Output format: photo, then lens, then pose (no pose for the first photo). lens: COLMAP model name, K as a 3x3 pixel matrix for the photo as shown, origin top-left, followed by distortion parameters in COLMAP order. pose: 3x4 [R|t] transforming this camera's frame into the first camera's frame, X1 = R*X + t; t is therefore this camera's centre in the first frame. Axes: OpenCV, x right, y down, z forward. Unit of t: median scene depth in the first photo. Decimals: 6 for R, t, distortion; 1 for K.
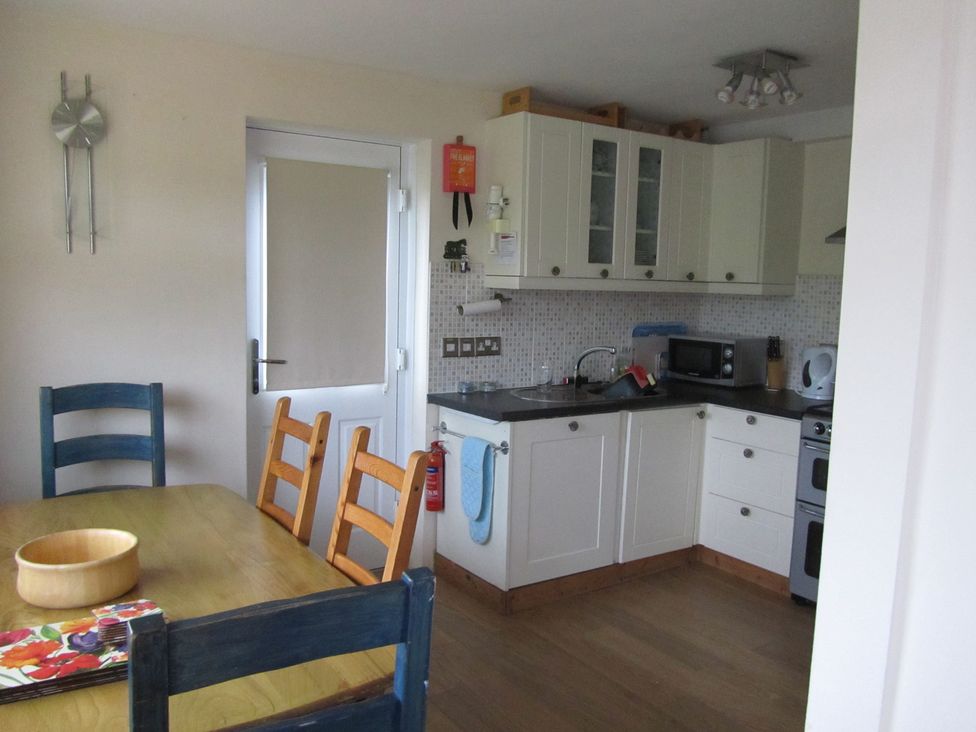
lens RADIAL K [[800.3, 0, 488.0], [0, 800.3, 366.0], [0, 0, 1]] dist [-0.058066, -0.003784]
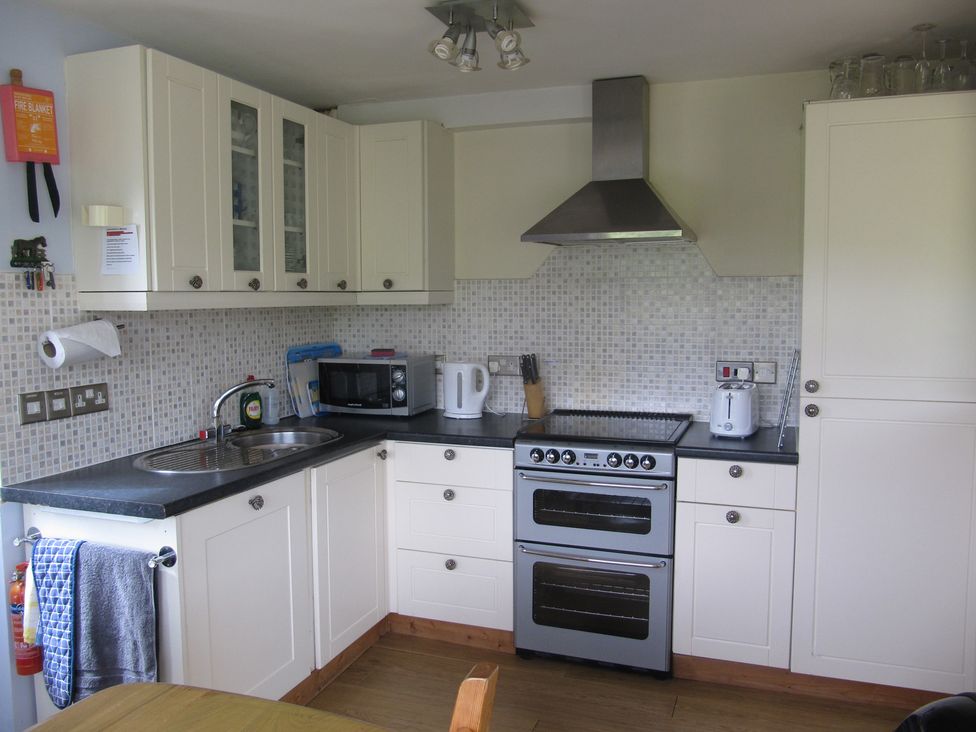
lens RADIAL K [[800.3, 0, 488.0], [0, 800.3, 366.0], [0, 0, 1]] dist [-0.058066, -0.003784]
pose [[0.808290, -0.082326, 0.583001, -0.112216], [0.090129, 0.995807, 0.015661, -0.032619], [-0.581846, 0.039887, 0.812320, 0.280352]]
